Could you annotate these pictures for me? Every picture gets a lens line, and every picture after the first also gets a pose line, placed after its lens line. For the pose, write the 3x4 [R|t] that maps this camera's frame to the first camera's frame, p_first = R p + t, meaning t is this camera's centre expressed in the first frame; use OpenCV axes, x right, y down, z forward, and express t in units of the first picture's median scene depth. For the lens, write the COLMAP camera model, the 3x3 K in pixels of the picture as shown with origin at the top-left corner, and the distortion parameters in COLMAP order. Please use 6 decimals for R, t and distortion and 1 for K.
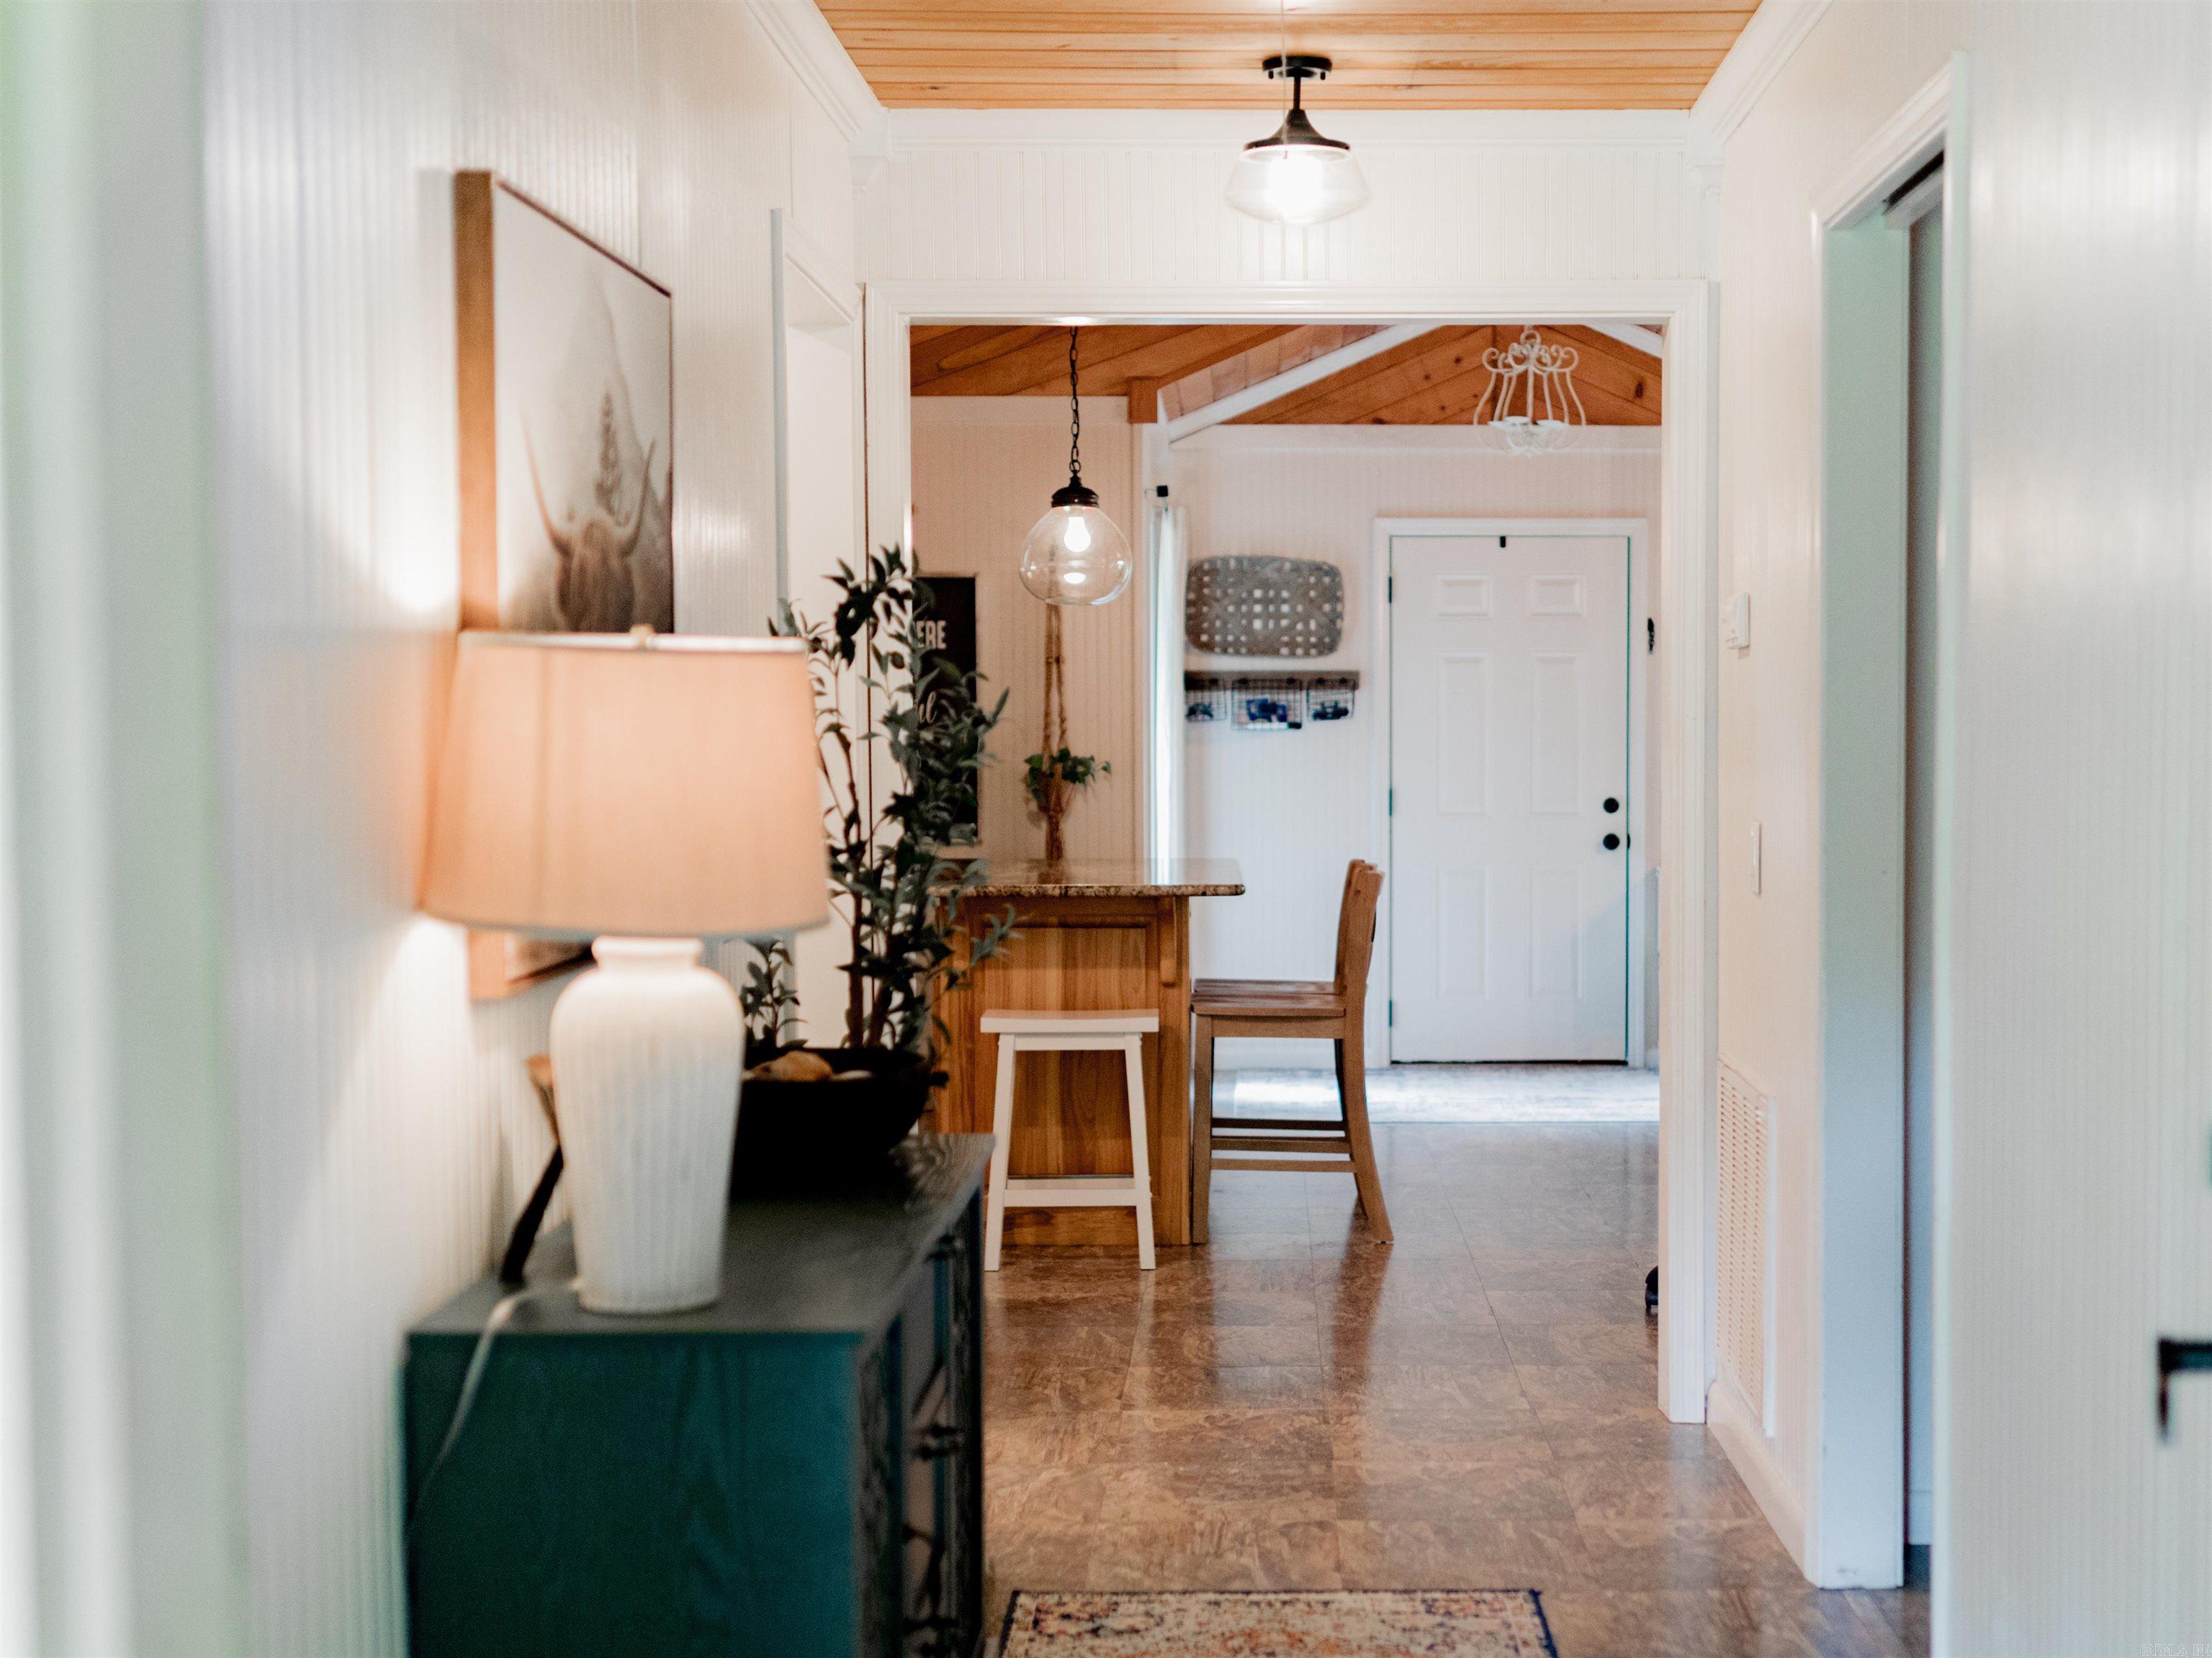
lens RADIAL K [[2901.4, 0, 1294.4], [0, 2901.4, 883.2], [0, 0, 1]] dist [-0.002254, 0.010448]
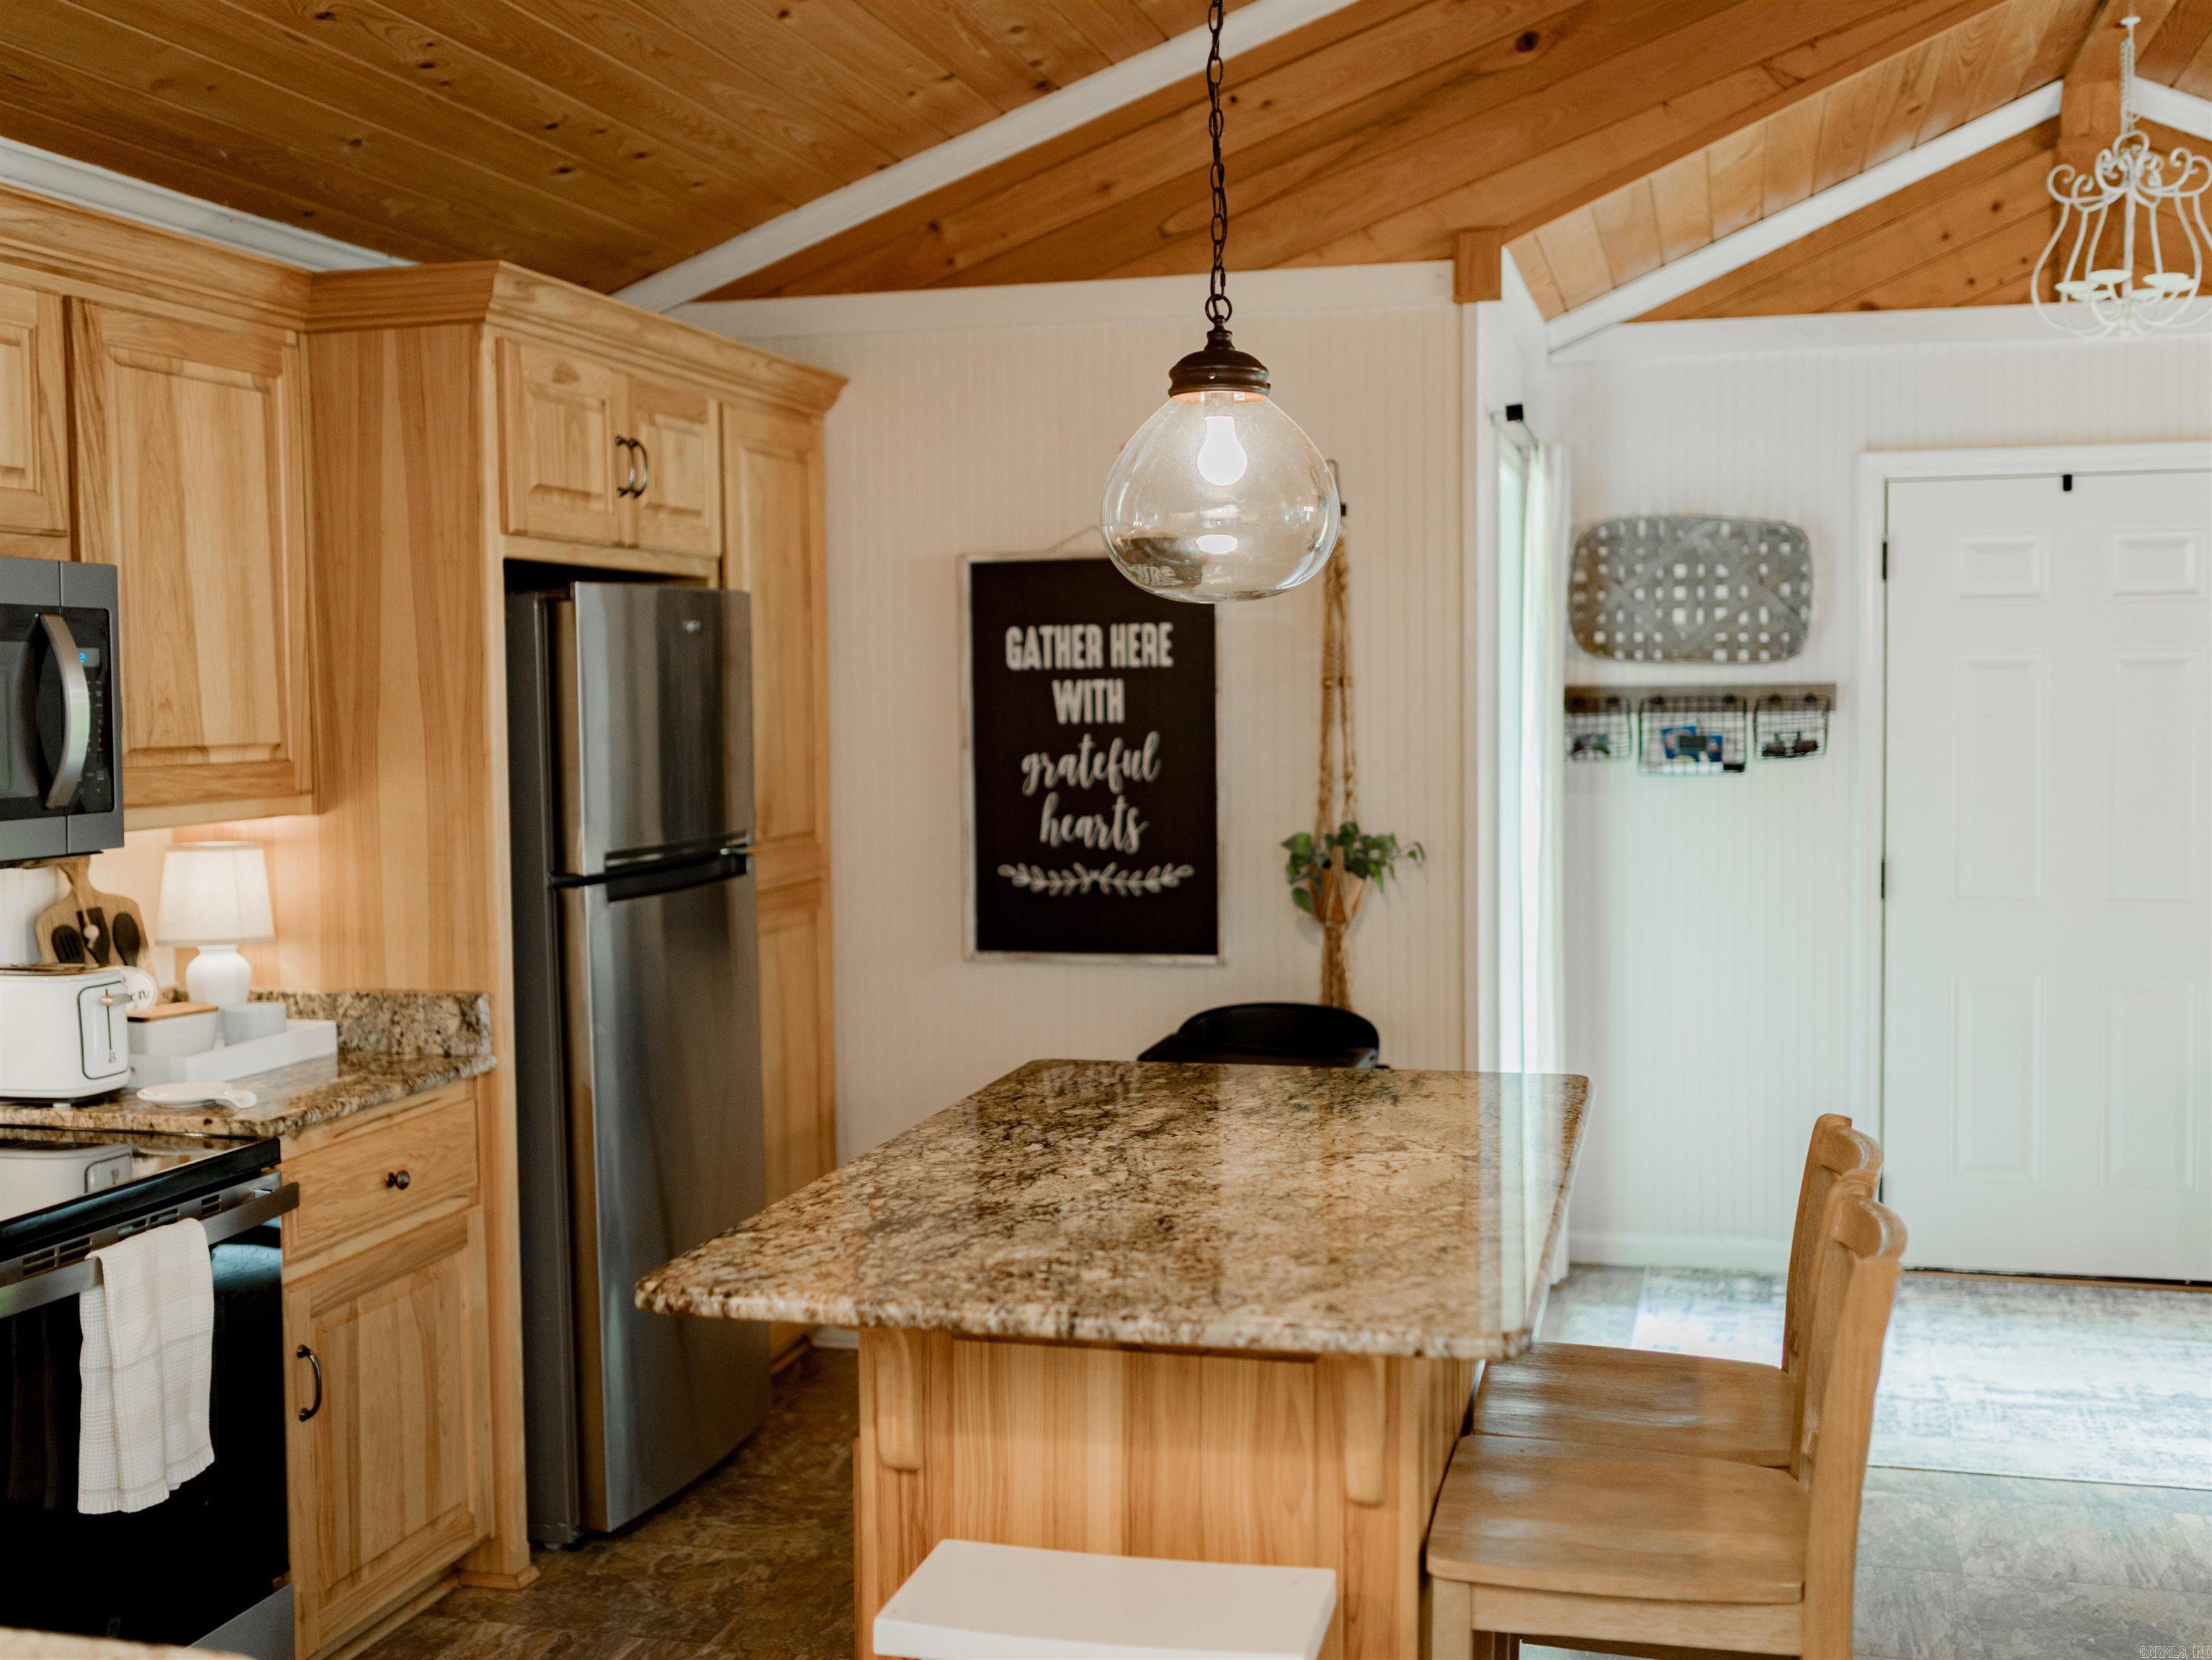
lens RADIAL K [[2345.0, 0, 1117.1], [0, 2345.0, 820.0], [0, 0, 1]] dist [-0.004653, 0.010899]
pose [[0.963108, 0.005721, -0.269054, 0.008492], [-0.005133, 0.999983, 0.002890, -0.042714], [0.269066, -0.001402, 0.963121, 0.438640]]
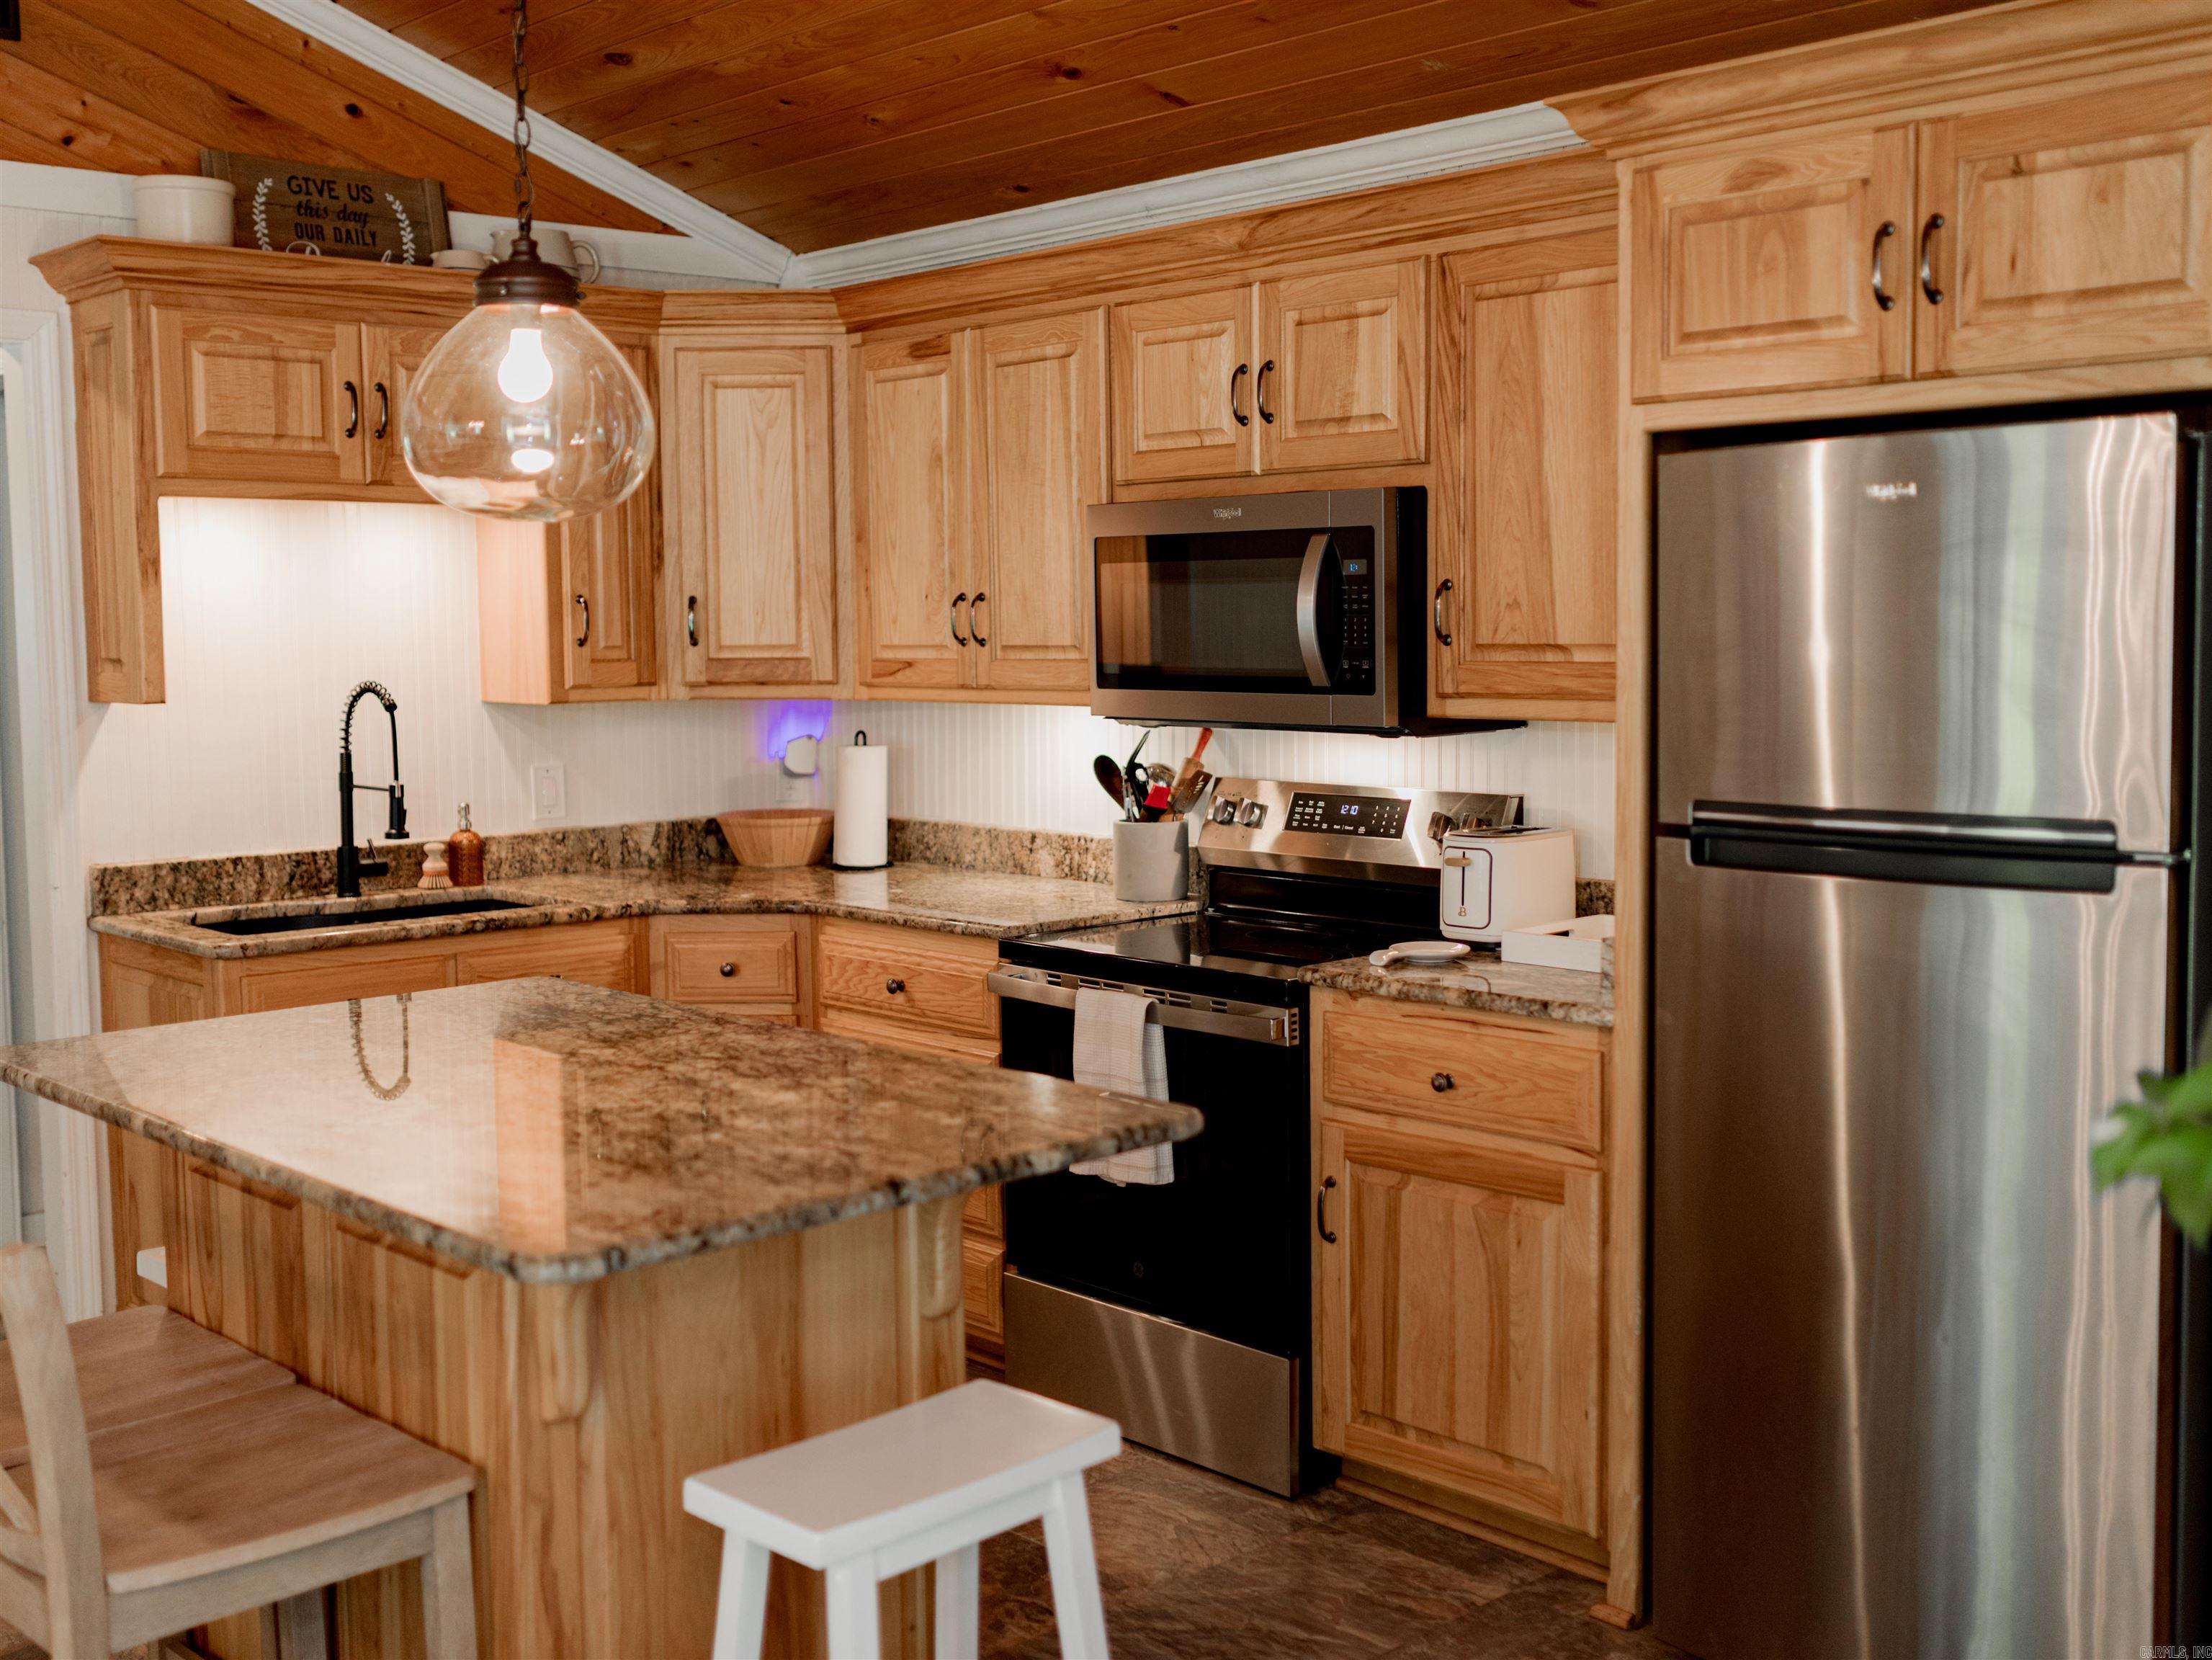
lens RADIAL K [[2345.0, 0, 1117.1], [0, 2345.0, 820.0], [0, 0, 1]] dist [-0.004653, 0.010899]
pose [[-0.737411, 0.069436, -0.671866, 0.077911], [-0.024658, 0.991272, 0.129509, -0.069552], [0.674994, 0.112068, -0.729263, 0.942933]]
